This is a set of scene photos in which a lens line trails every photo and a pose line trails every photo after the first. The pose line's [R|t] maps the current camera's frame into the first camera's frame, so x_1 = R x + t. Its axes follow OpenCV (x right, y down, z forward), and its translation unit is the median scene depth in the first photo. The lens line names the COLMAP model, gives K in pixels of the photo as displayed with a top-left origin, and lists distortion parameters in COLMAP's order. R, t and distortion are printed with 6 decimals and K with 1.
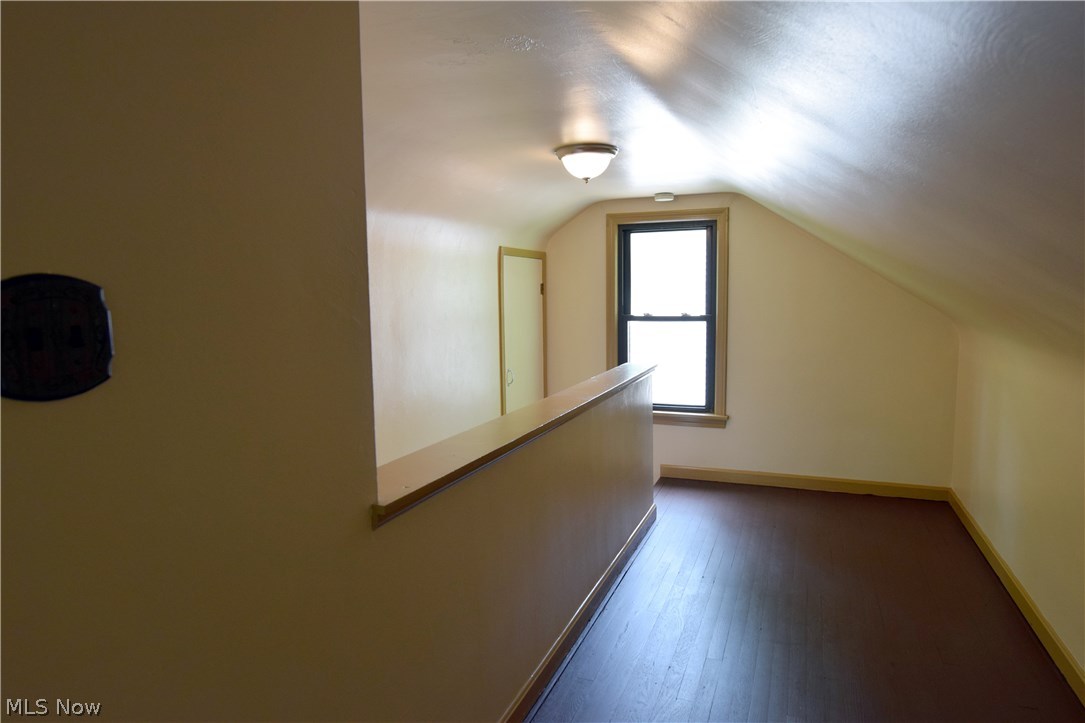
lens RADIAL K [[664.4, 0, 537.6], [0, 664.4, 361.6], [0, 0, 1]] dist [-0.007239, -0.004496]
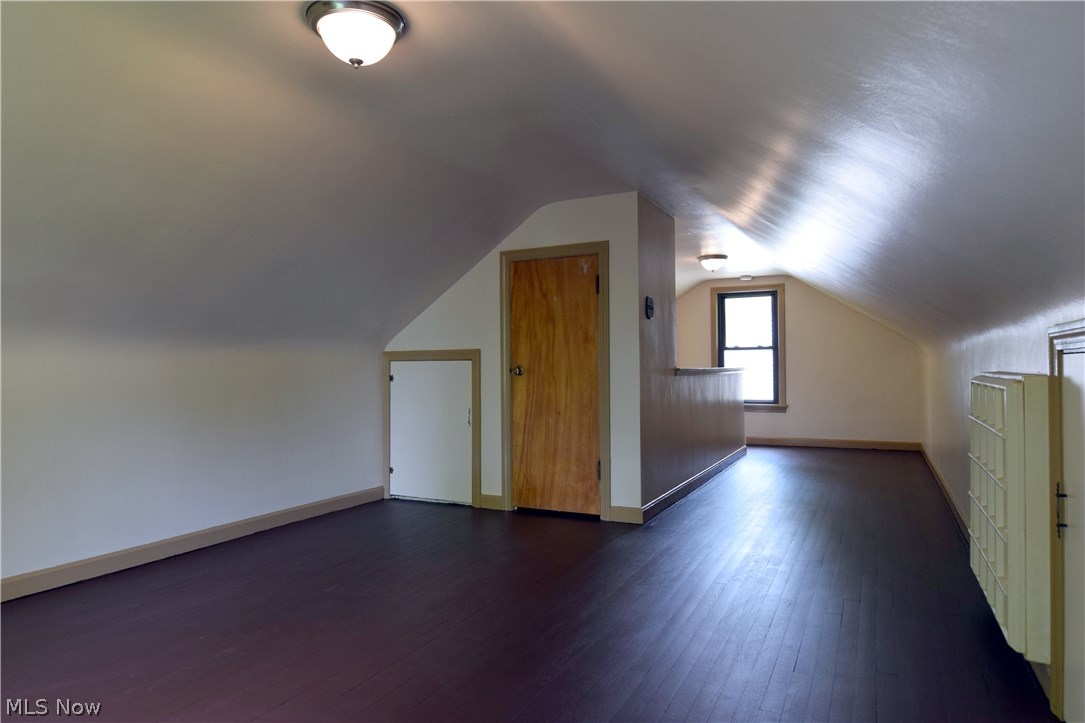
lens RADIAL K [[664.4, 0, 538.6], [0, 664.4, 355.2], [0, 0, 1]] dist [-0.007239, -0.004496]
pose [[0.994734, 0.004727, -0.102386, -0.164663], [-0.017596, 0.991981, -0.125153, 0.175394], [0.100973, 0.126296, 0.986840, -0.723380]]
